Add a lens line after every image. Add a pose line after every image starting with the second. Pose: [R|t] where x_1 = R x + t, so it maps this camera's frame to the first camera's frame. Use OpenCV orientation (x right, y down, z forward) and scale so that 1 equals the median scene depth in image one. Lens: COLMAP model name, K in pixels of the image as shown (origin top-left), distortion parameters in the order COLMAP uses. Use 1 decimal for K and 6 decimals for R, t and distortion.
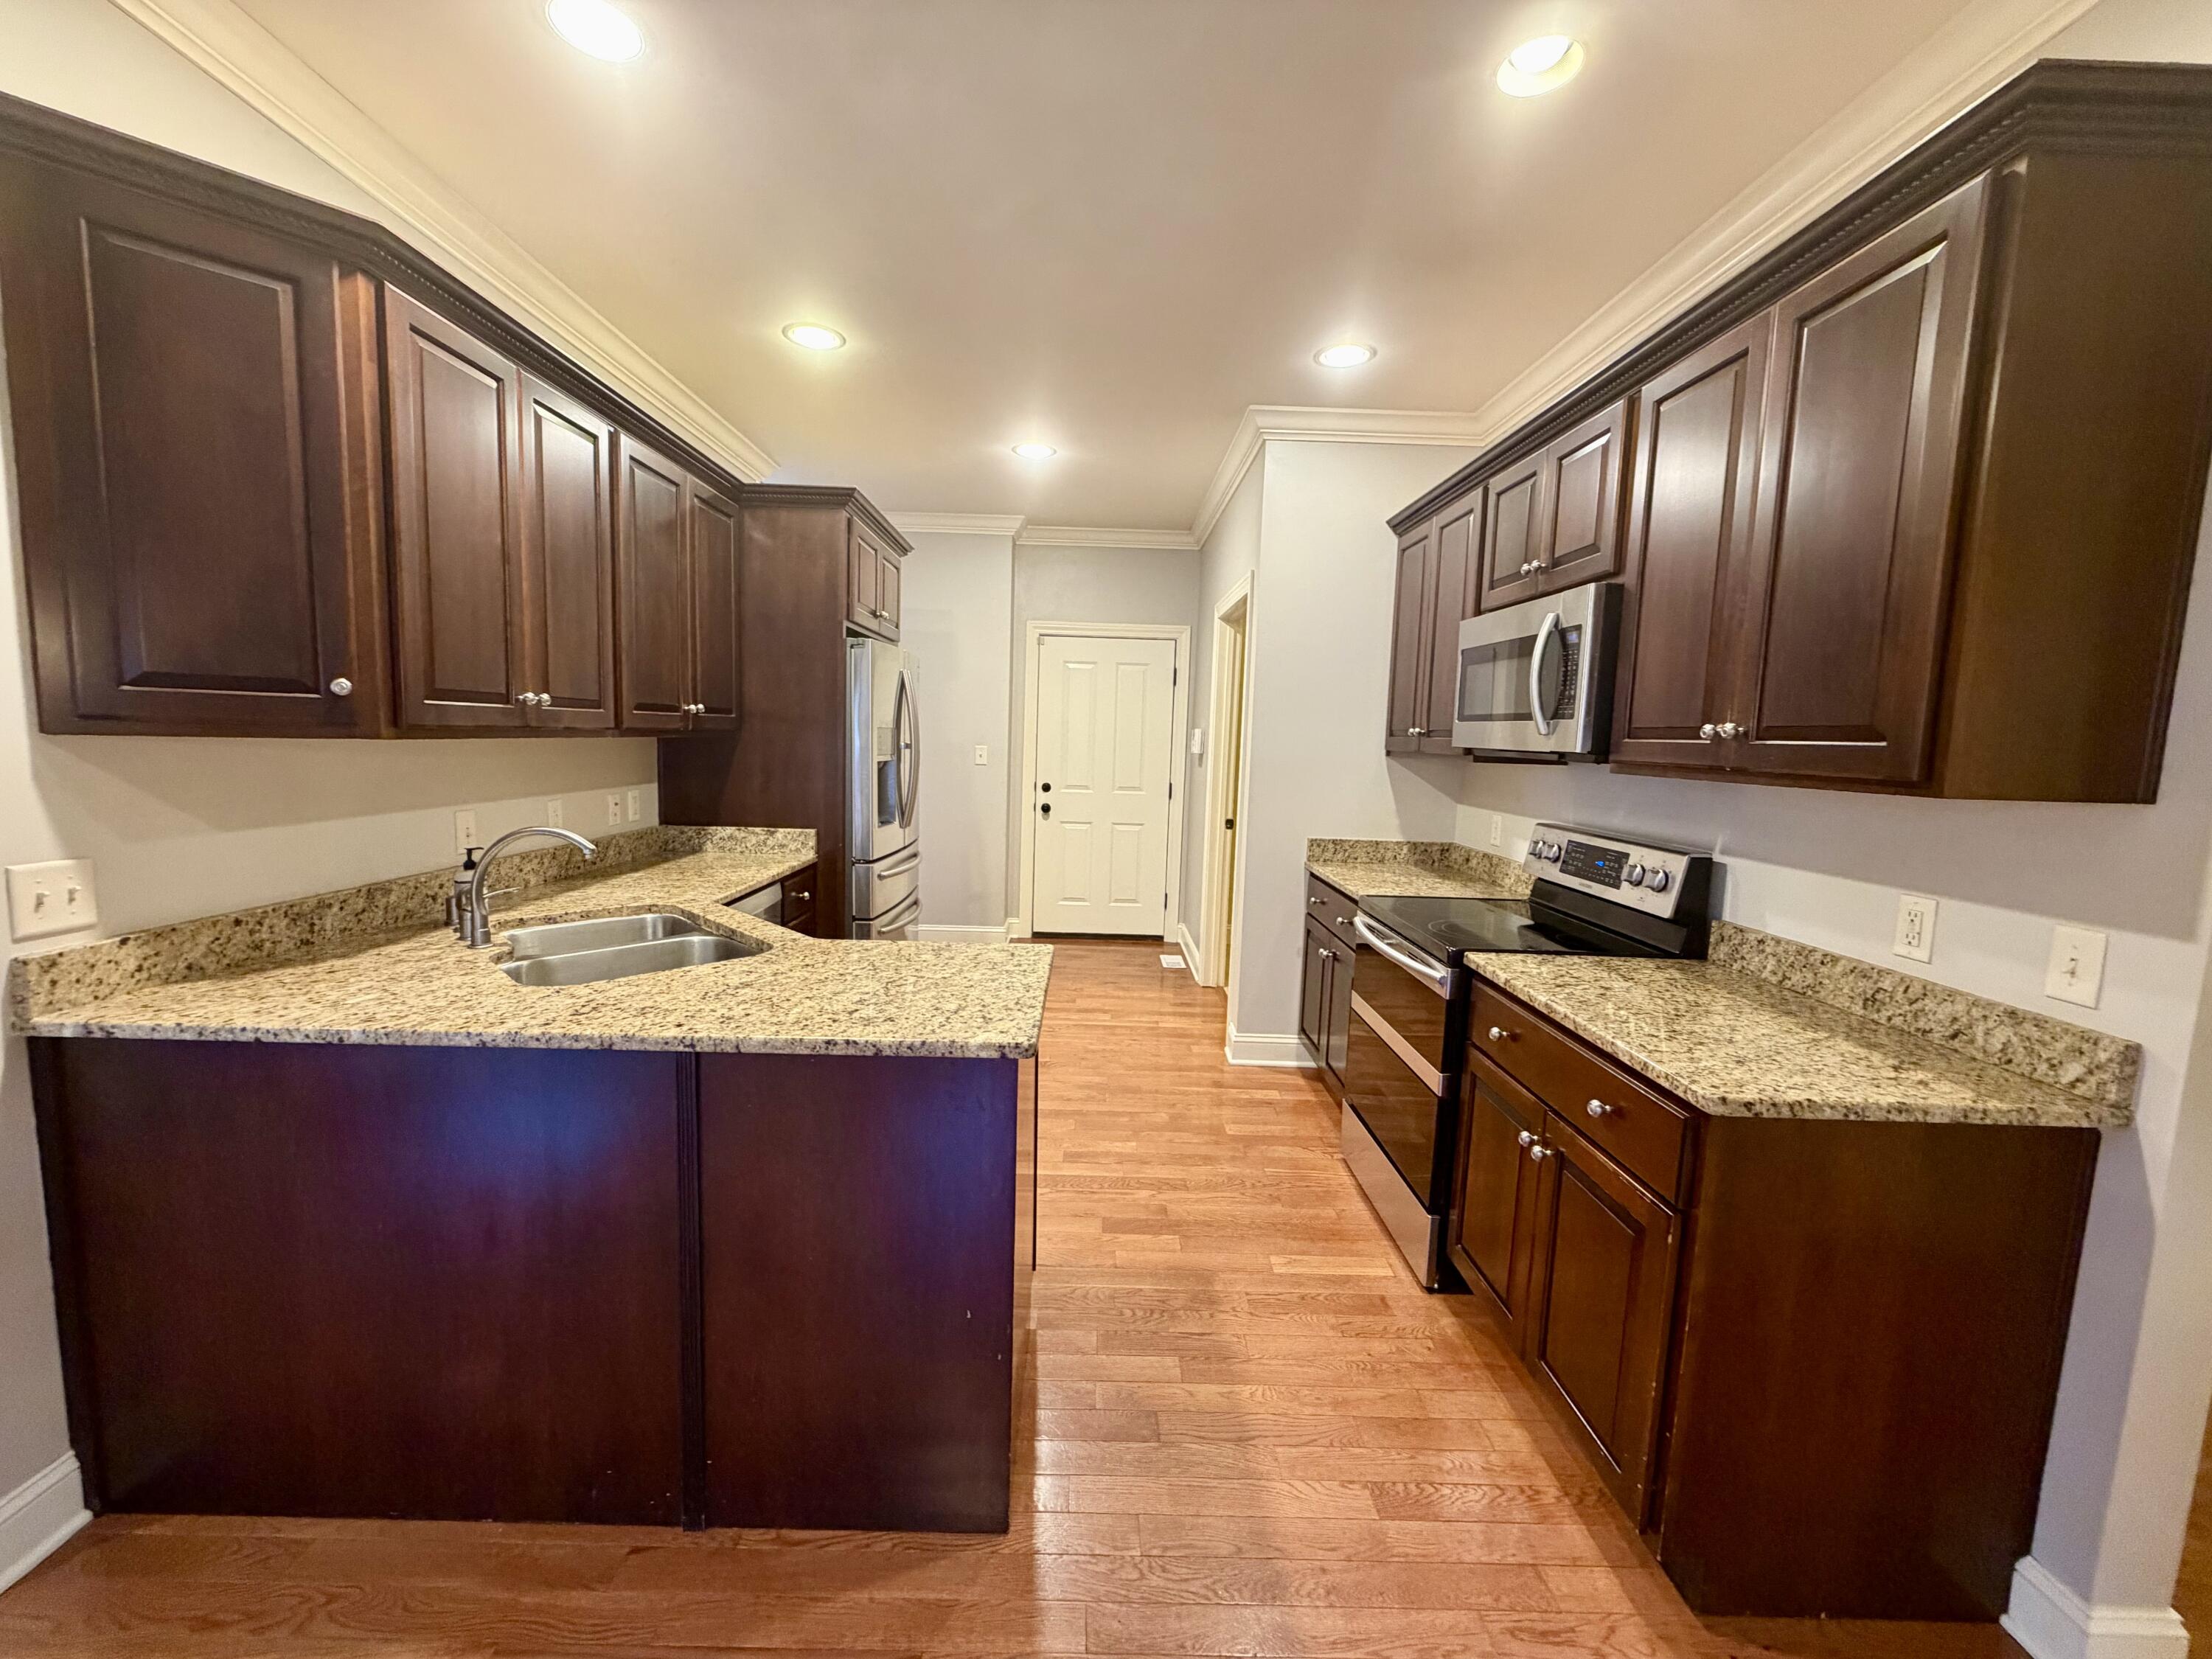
lens RADIAL K [[880.3, 0, 1097.7], [0, 880.3, 826.0], [0, 0, 1]] dist [-0.000189, -0.000069]
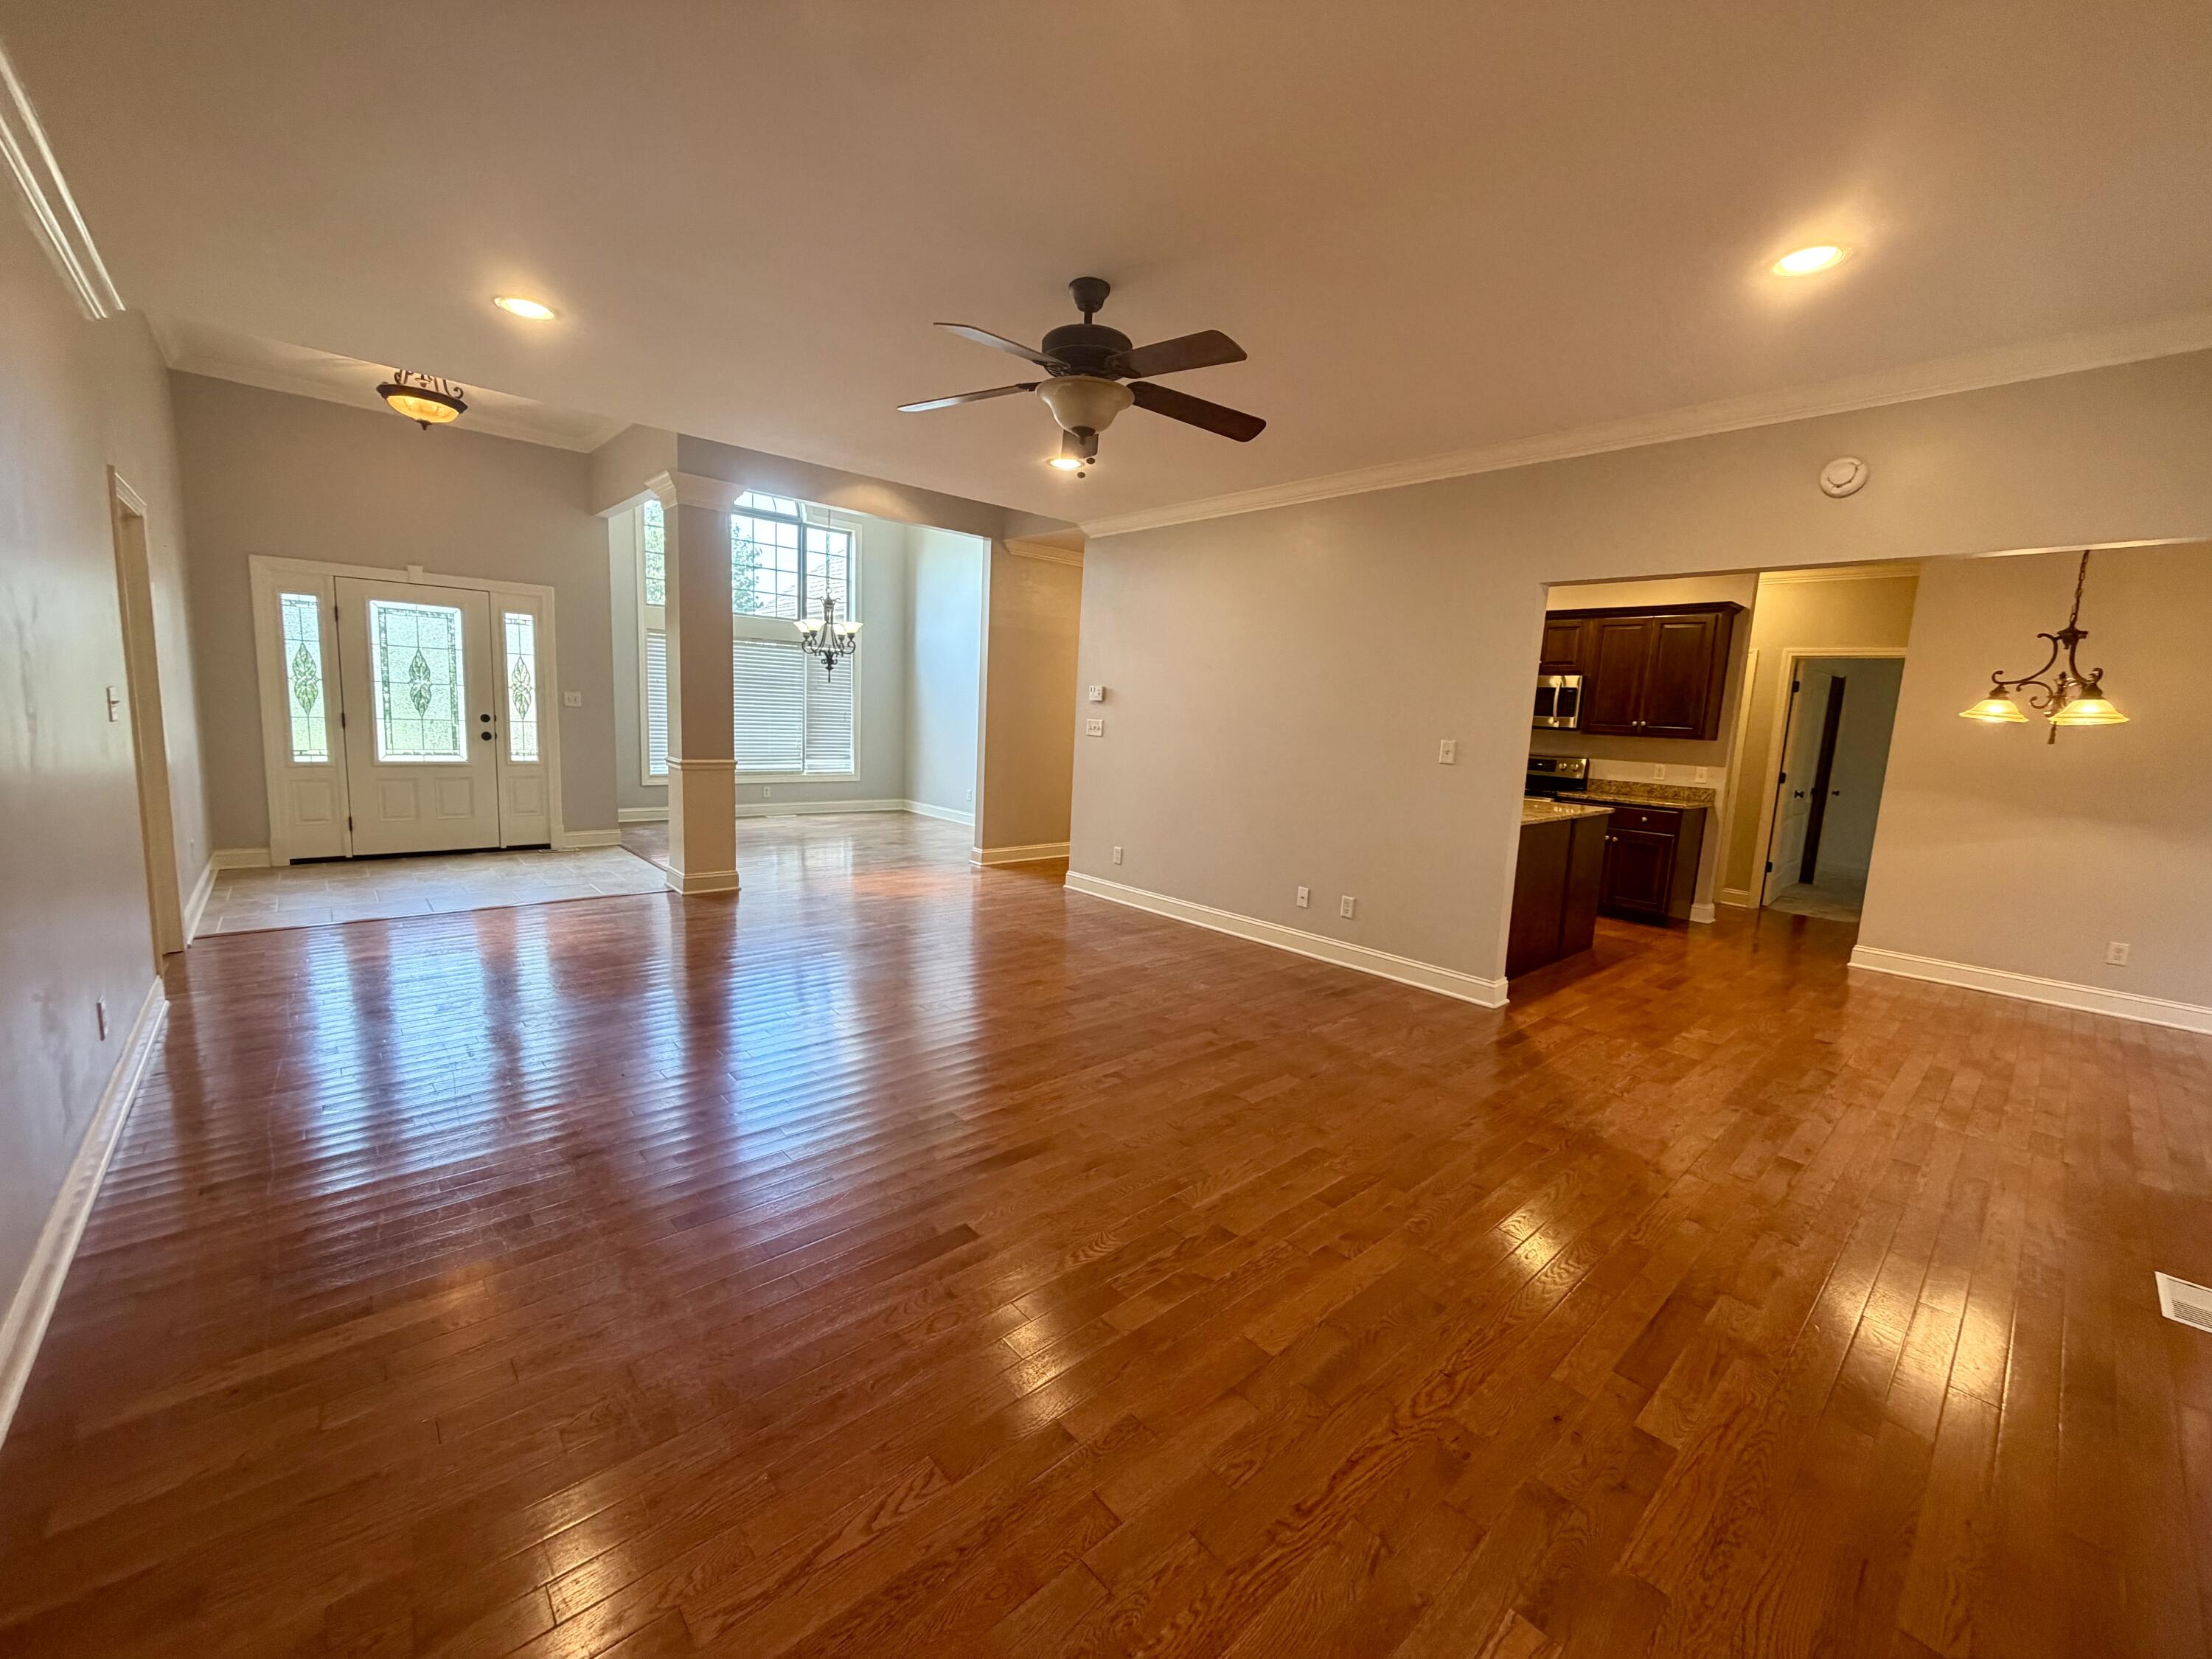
lens RADIAL K [[880.3, 0, 1105.3], [0, 880.3, 841.1], [0, 0, 1]] dist [-0.000189, -0.000069]
pose [[0.748019, -0.093325, 0.657083, -2.517715], [0.043615, 0.994836, 0.091644, -0.035666], [-0.662243, -0.039892, 0.748227, -0.231666]]
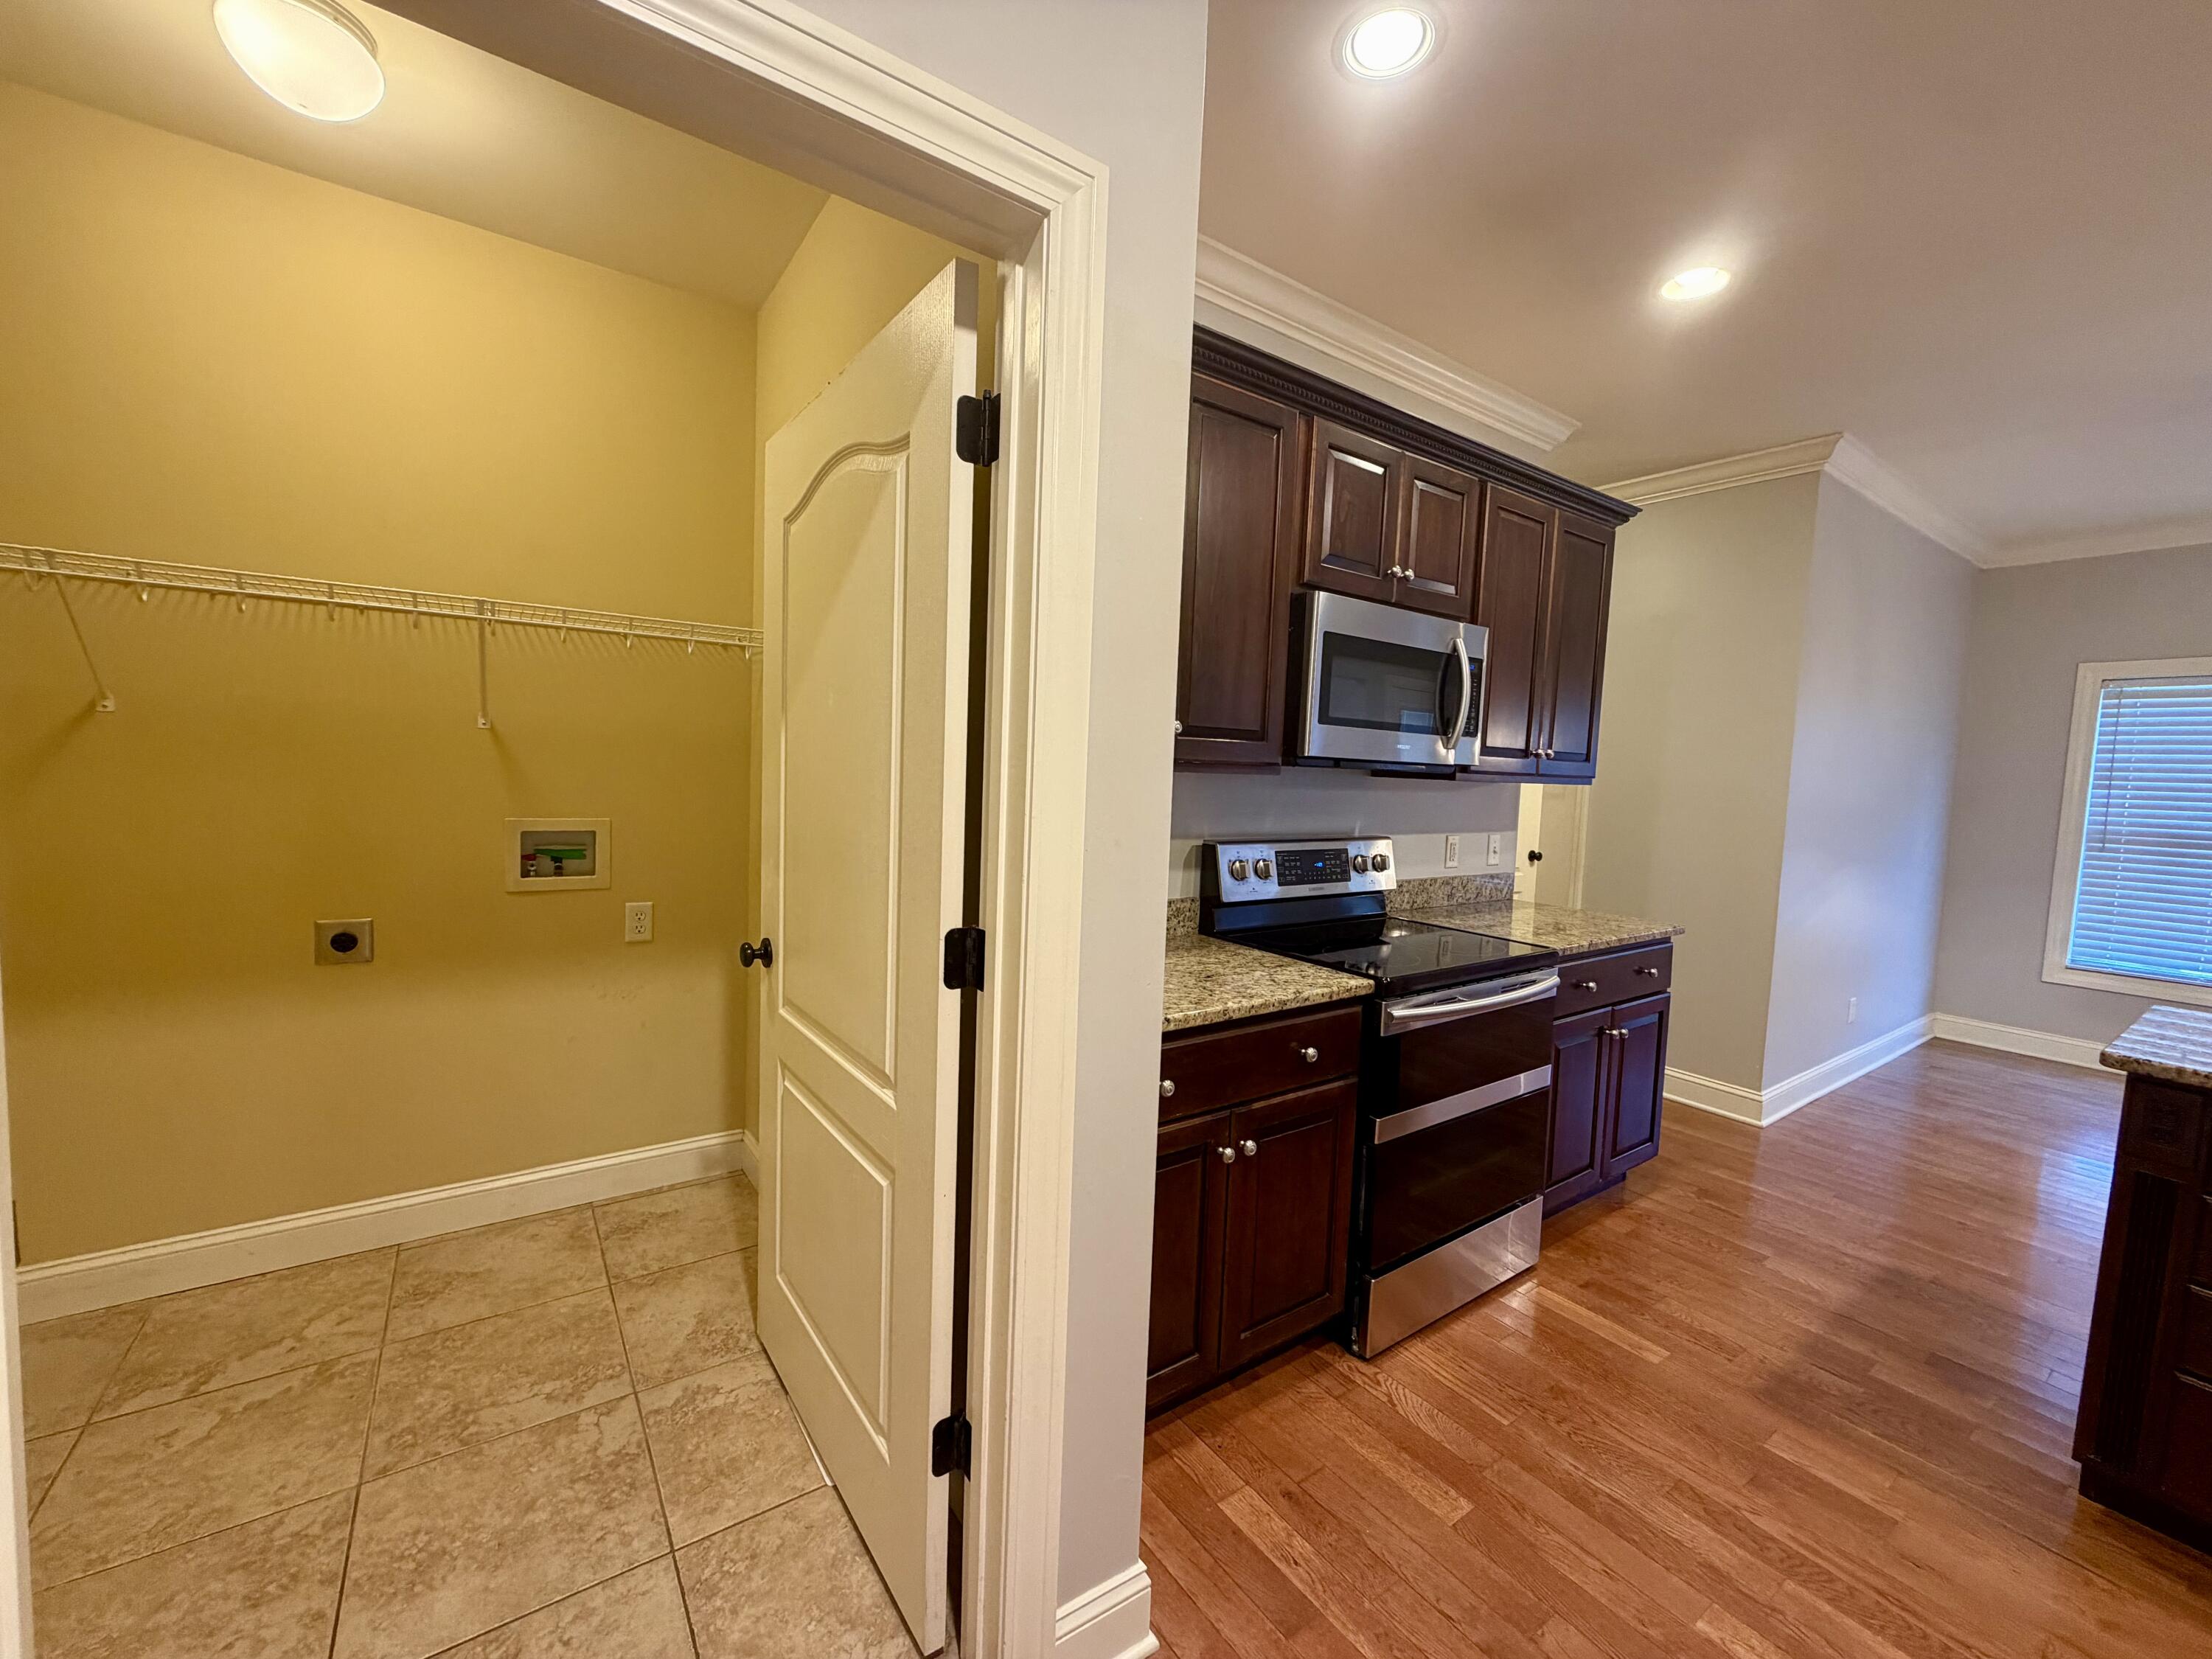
lens RADIAL K [[880.3, 0, 1096.7], [0, 880.3, 828.8], [0, 0, 1]] dist [-0.000189, -0.000069]
pose [[-0.560128, -0.112289, 0.820761, -0.144787], [0.033457, 0.986896, 0.157851, -0.180531], [-0.827730, 0.115877, -0.549031, 1.846928]]
